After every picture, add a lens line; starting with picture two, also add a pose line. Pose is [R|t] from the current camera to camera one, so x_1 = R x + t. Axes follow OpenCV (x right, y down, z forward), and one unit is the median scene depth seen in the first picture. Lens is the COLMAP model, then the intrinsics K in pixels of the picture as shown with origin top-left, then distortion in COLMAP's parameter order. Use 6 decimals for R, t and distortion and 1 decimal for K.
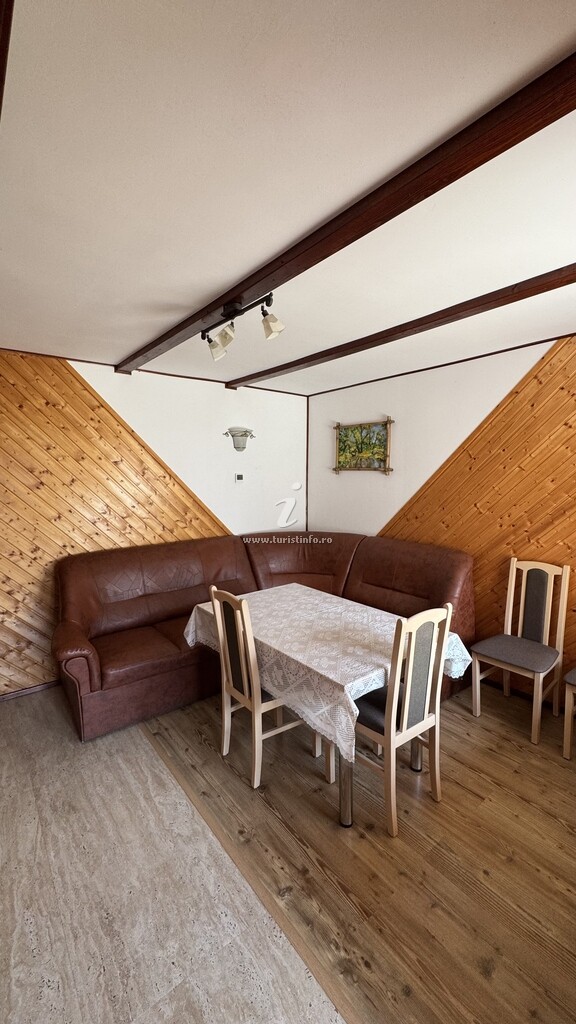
lens RADIAL K [[407.5, 0, 288.0], [0, 407.5, 512.0], [0, 0, 1]] dist [-0.001310, 0.000260]
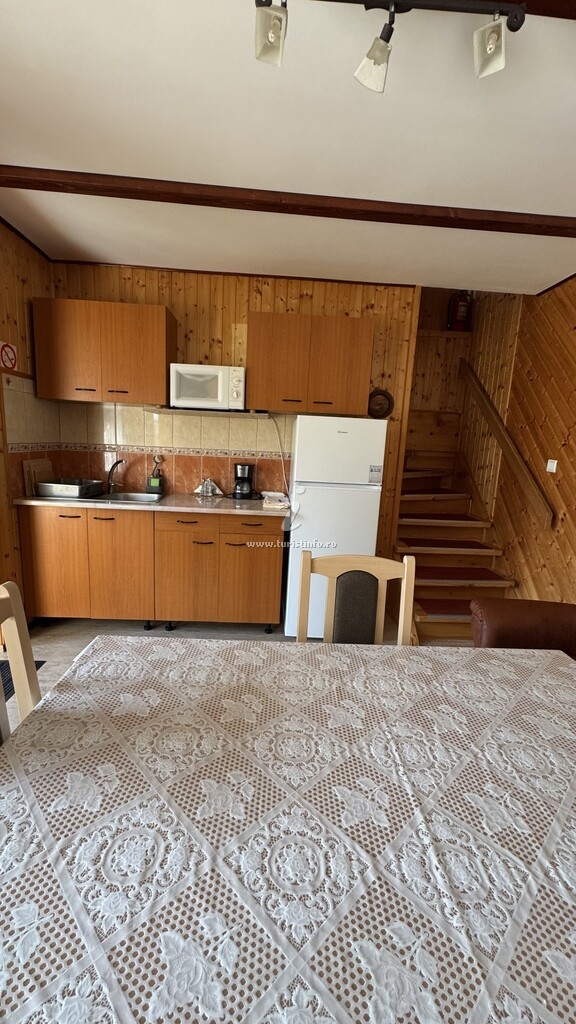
lens RADIAL K [[407.5, 0, 288.0], [0, 407.5, 512.0], [0, 0, 1]] dist [-0.001310, 0.000260]
pose [[-0.578134, 0.118963, -0.807223, 0.273199], [-0.119516, 0.966297, 0.228004, 0.010538], [0.807142, 0.228293, -0.544431, 0.883424]]
